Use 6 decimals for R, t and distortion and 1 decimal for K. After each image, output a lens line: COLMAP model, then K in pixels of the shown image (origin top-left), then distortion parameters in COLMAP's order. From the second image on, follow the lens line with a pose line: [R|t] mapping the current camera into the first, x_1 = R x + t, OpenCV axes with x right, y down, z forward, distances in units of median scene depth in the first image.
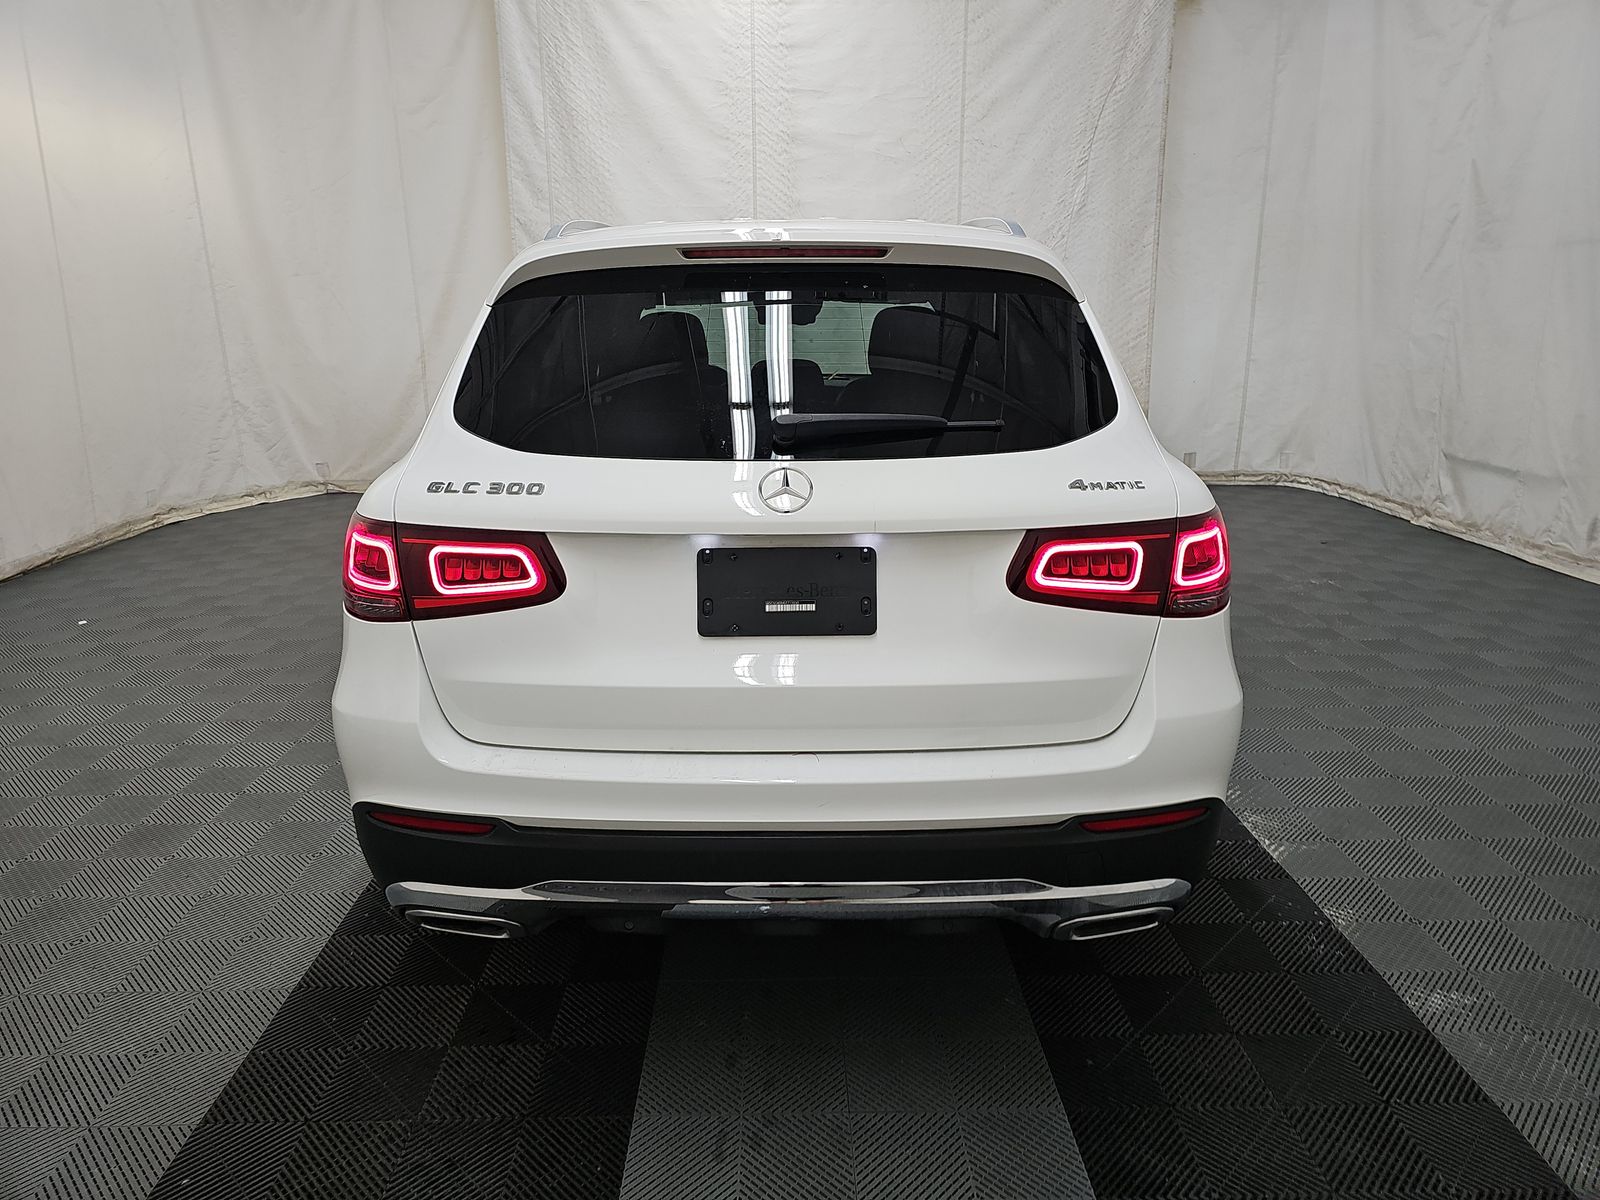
lens RADIAL K [[1051.3, 0, 795.6], [0, 1051.3, 593.0], [0, 0, 1]] dist [0.028707, -0.030825]
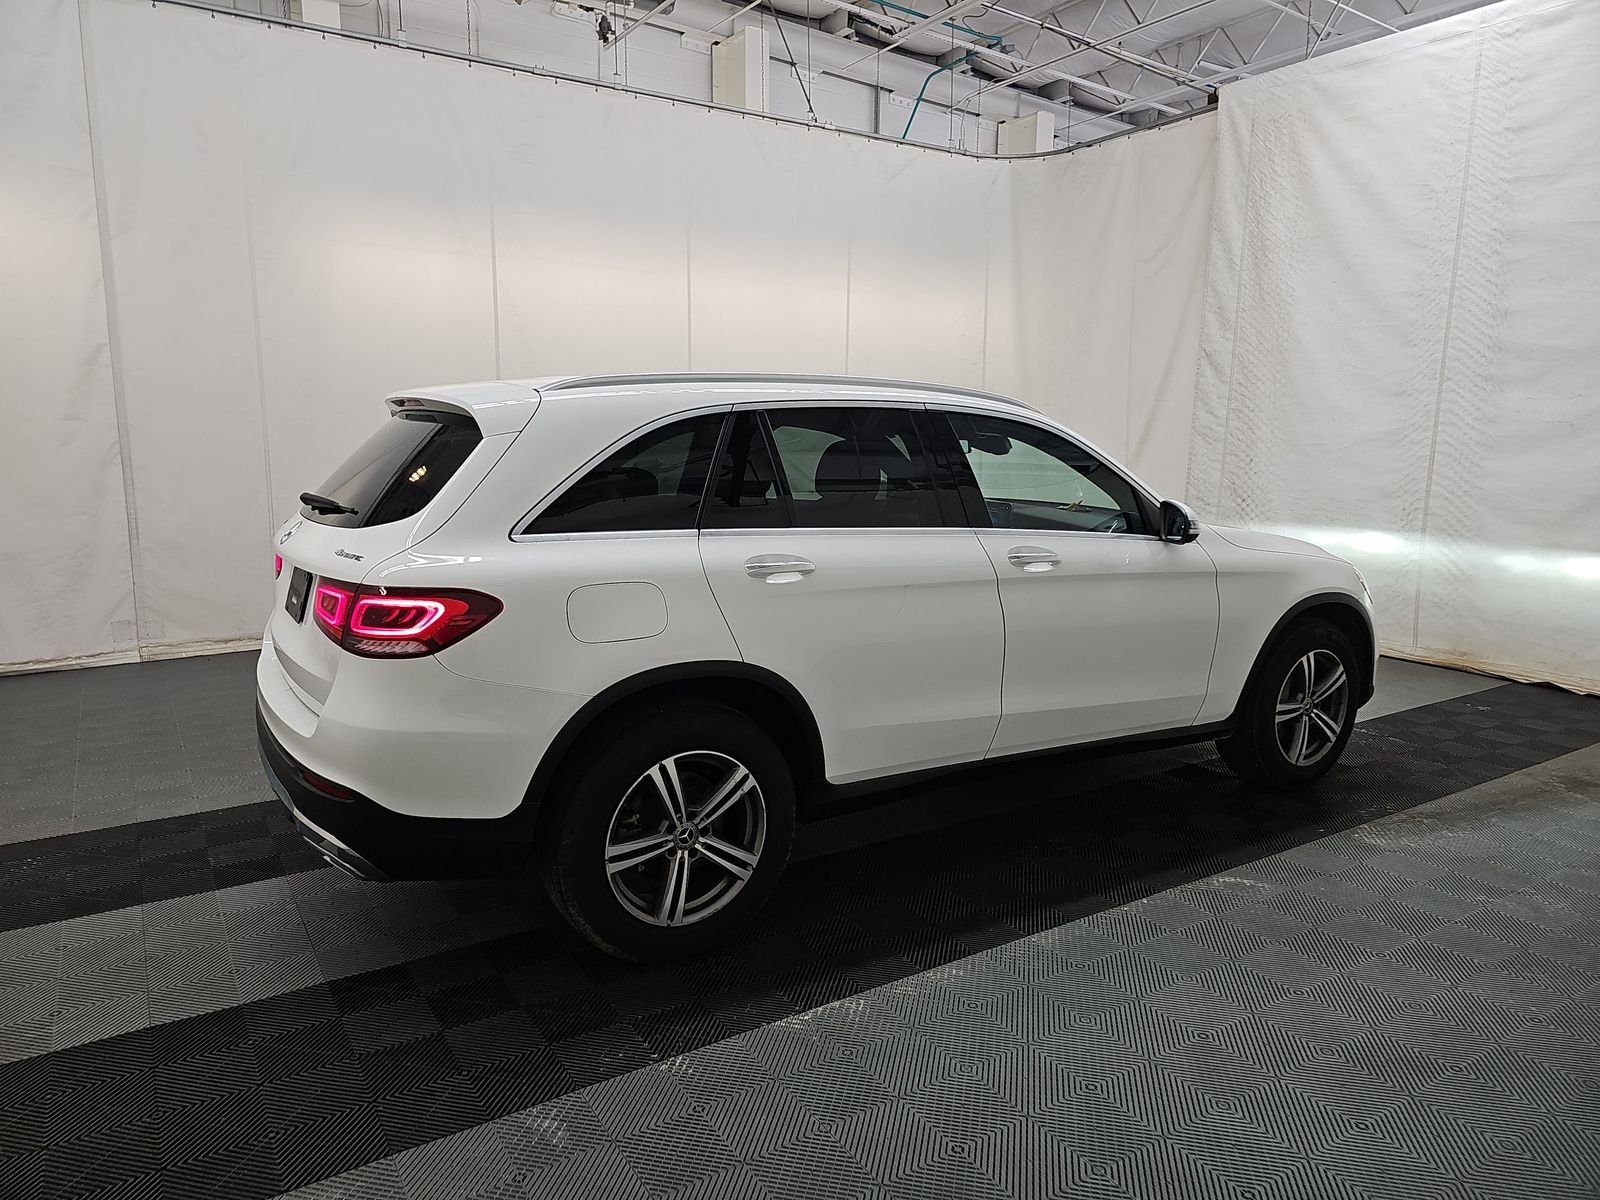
lens RADIAL K [[1051.3, 0, 799.5], [0, 1051.3, 597.9], [0, 0, 1]] dist [0.028707, -0.030825]
pose [[0.531048, 0.148124, -0.834294, 0.433374], [-0.237061, 0.971256, 0.021546, -0.049831], [0.813505, 0.186337, 0.550898, 0.162923]]
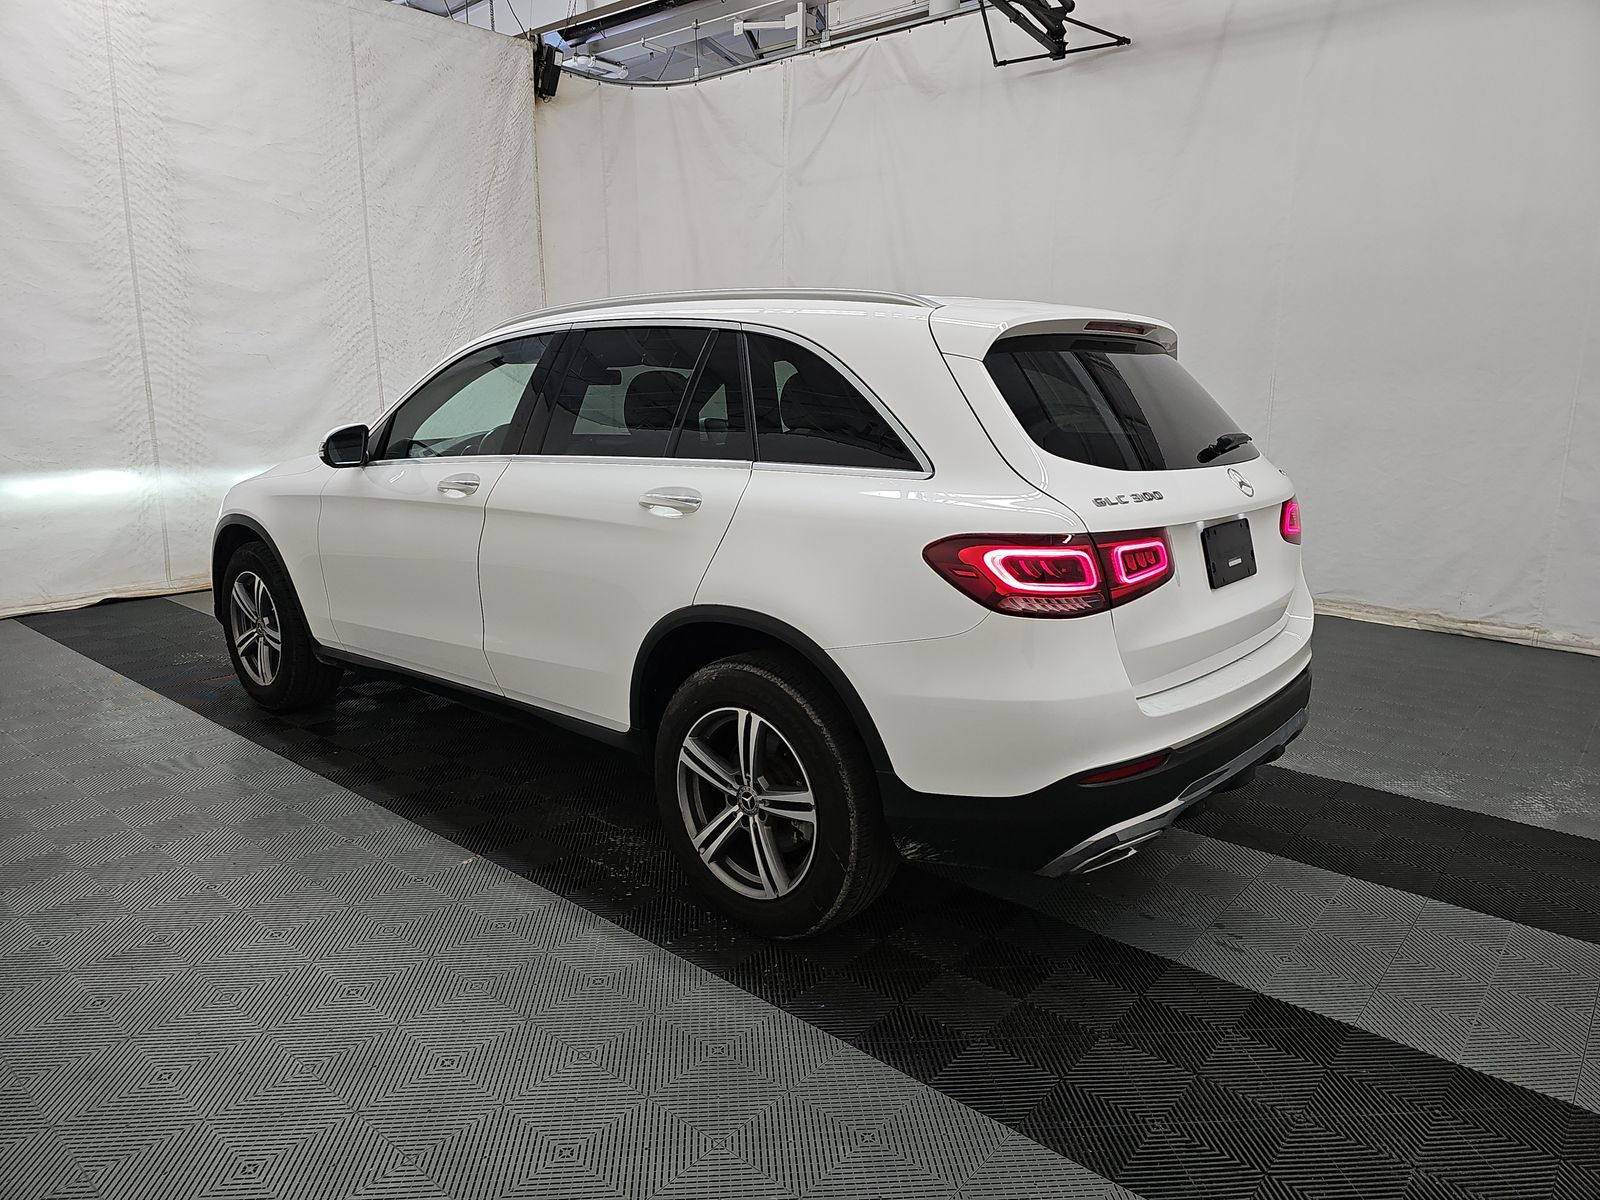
lens RADIAL K [[1051.3, 0, 787.1], [0, 1051.3, 607.8], [0, 0, 1]] dist [0.028707, -0.030825]
pose [[0.661950, -0.141701, 0.736032, -0.358302], [0.181857, 0.982989, 0.025692, -0.017907], [-0.727152, 0.116846, 0.676459, 0.102267]]
